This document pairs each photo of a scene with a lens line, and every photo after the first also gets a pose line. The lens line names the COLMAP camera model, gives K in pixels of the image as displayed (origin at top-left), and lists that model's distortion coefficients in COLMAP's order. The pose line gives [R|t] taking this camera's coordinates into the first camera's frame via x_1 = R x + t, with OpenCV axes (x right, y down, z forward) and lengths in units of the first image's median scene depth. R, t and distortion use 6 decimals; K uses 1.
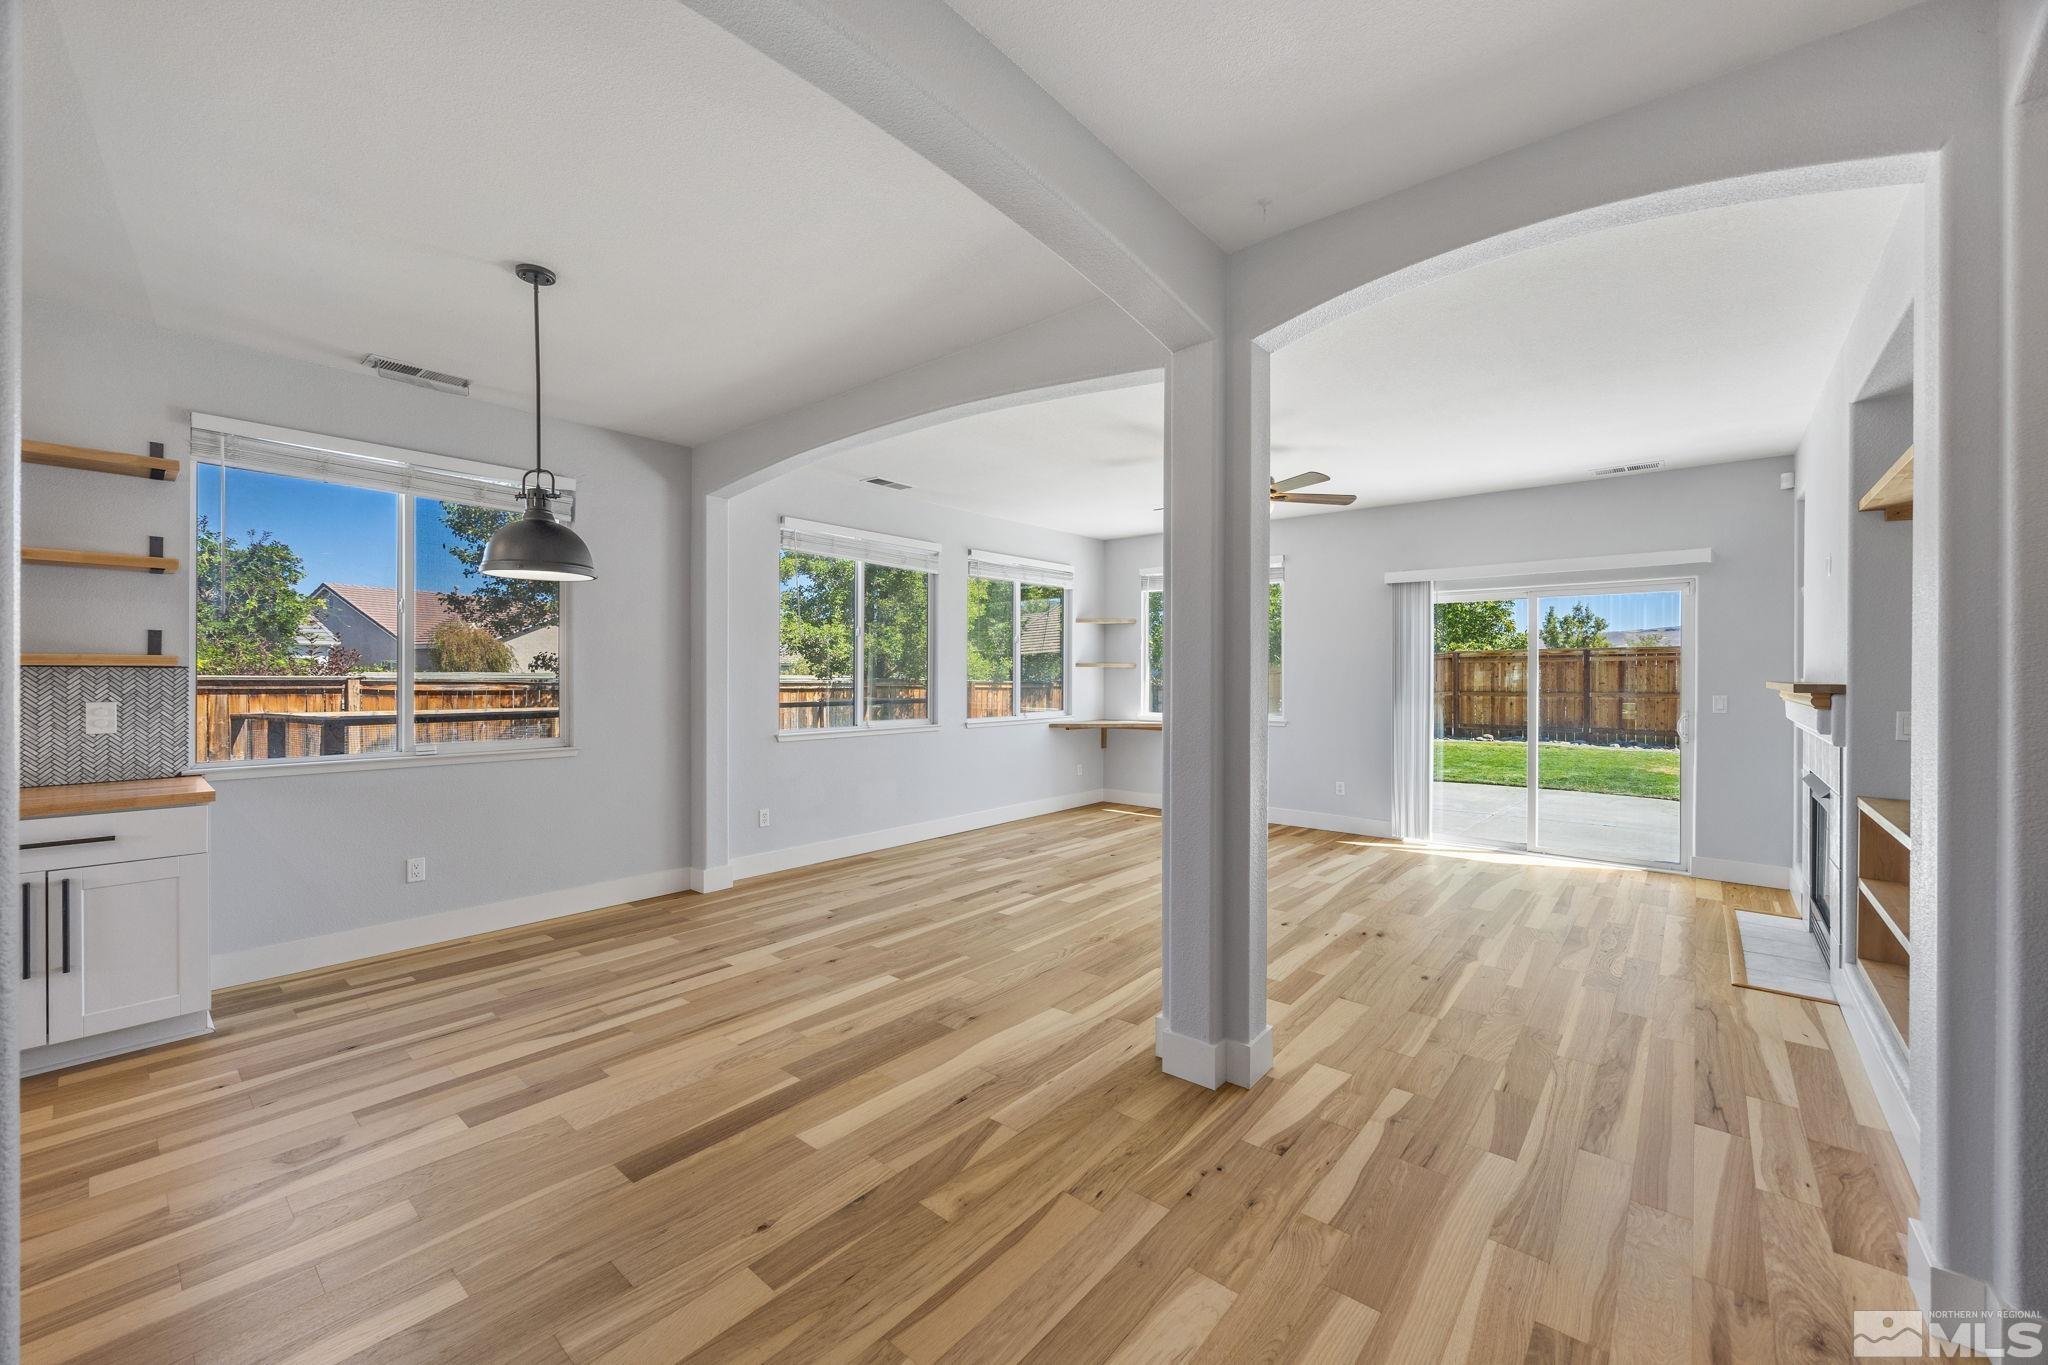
lens RADIAL K [[791.9, 0, 1014.7], [0, 791.9, 674.4], [0, 0, 1]] dist [-0.001911, -0.000115]
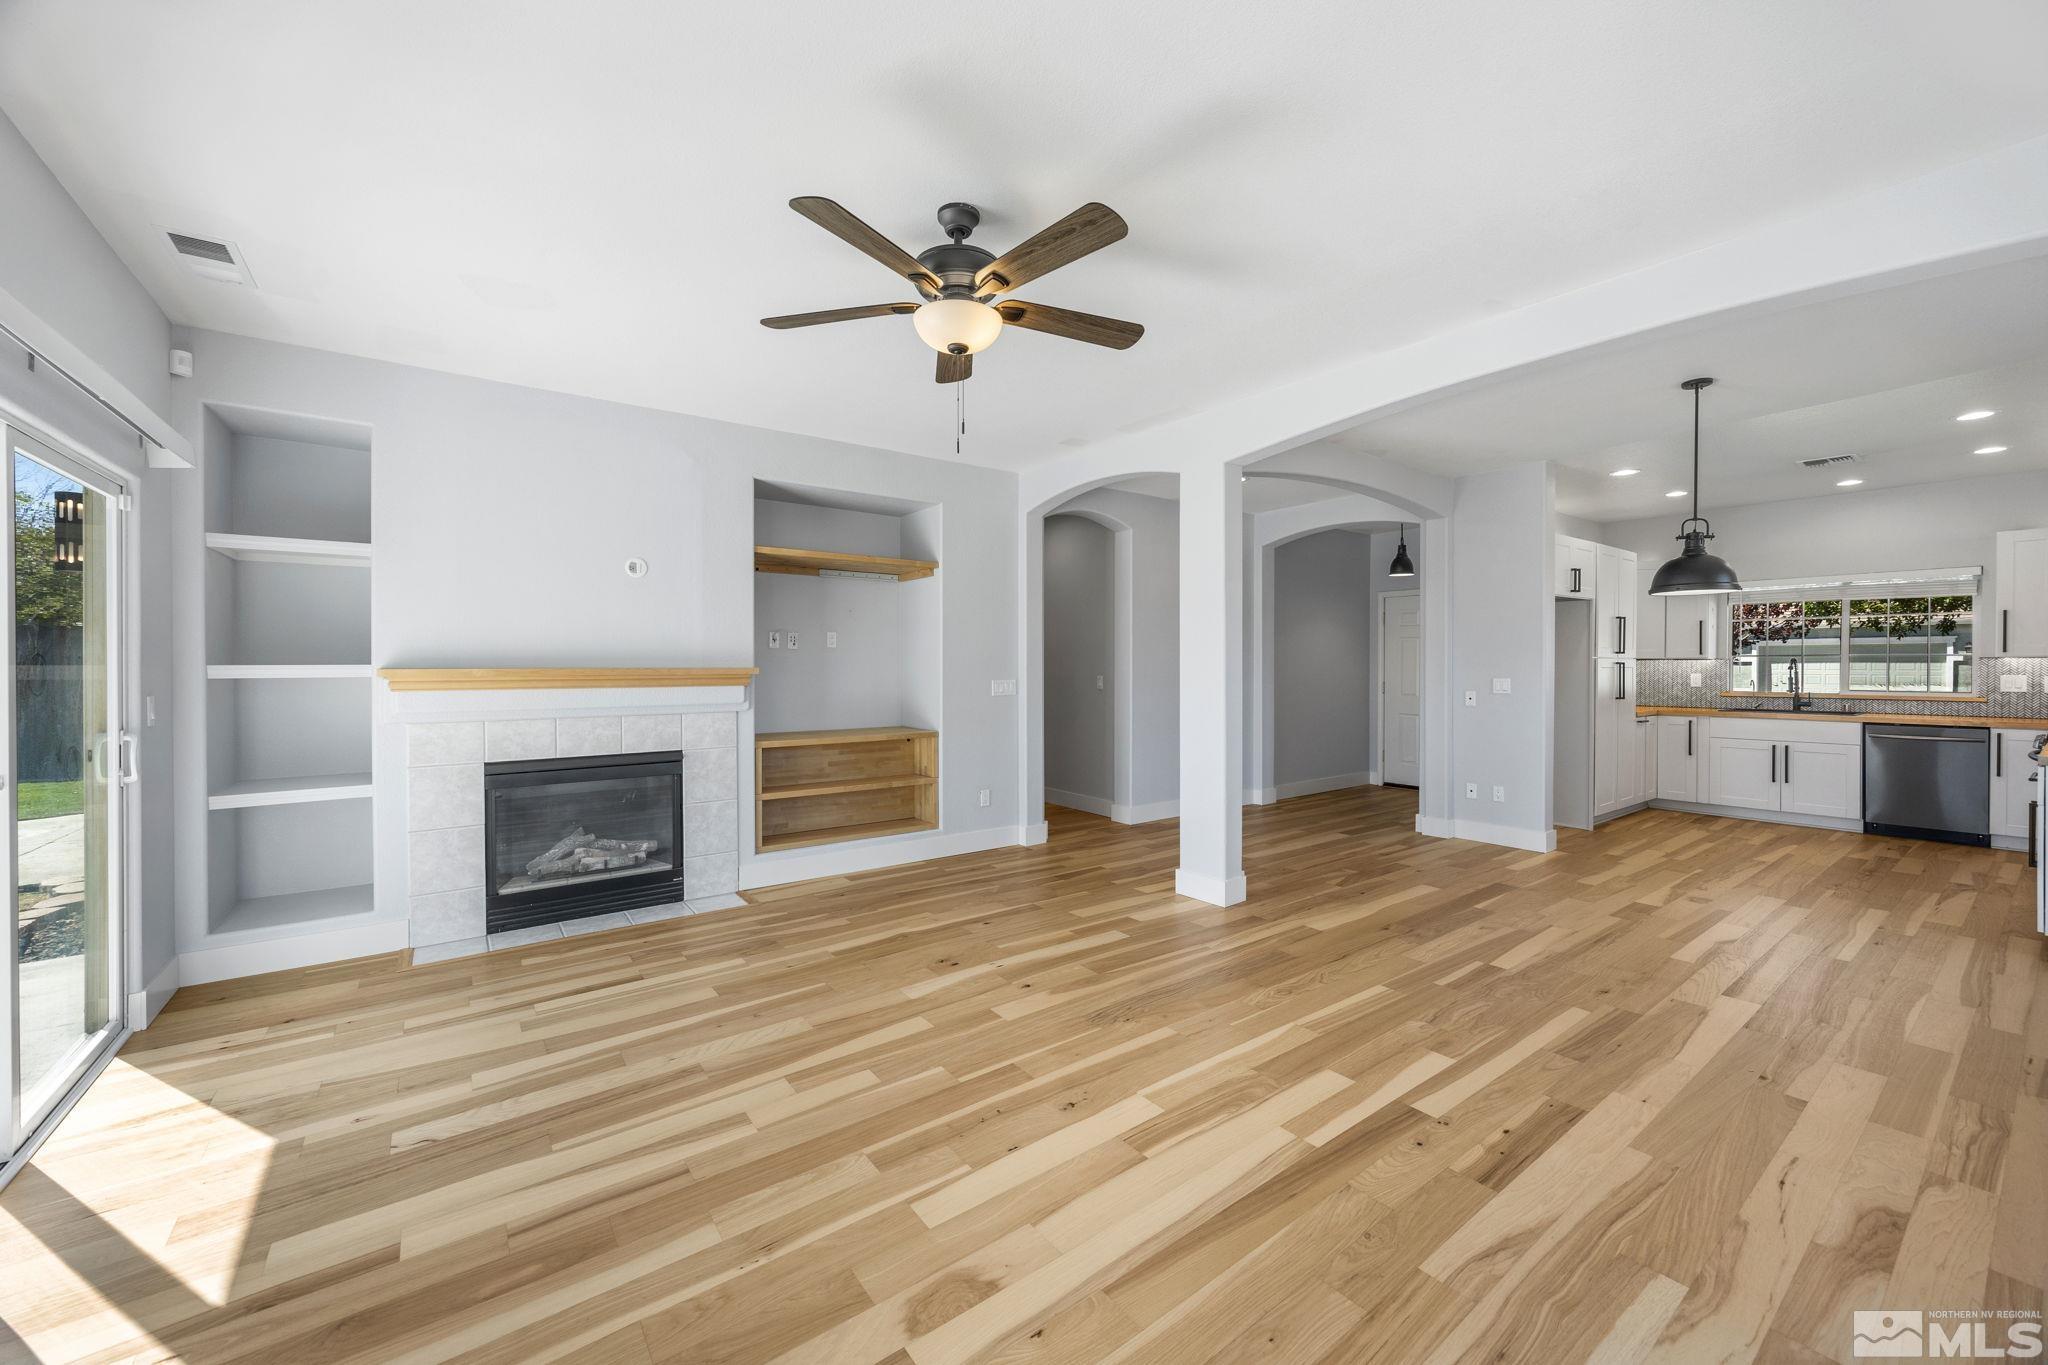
lens RADIAL K [[791.9, 0, 1020.1], [0, 791.9, 676.8], [0, 0, 1]] dist [-0.001911, -0.000115]
pose [[-0.974747, -0.004838, 0.223259, 0.232746], [-0.001193, 0.999864, 0.016456, 0.004841], [-0.223308, 0.015774, -0.974620, 2.299316]]
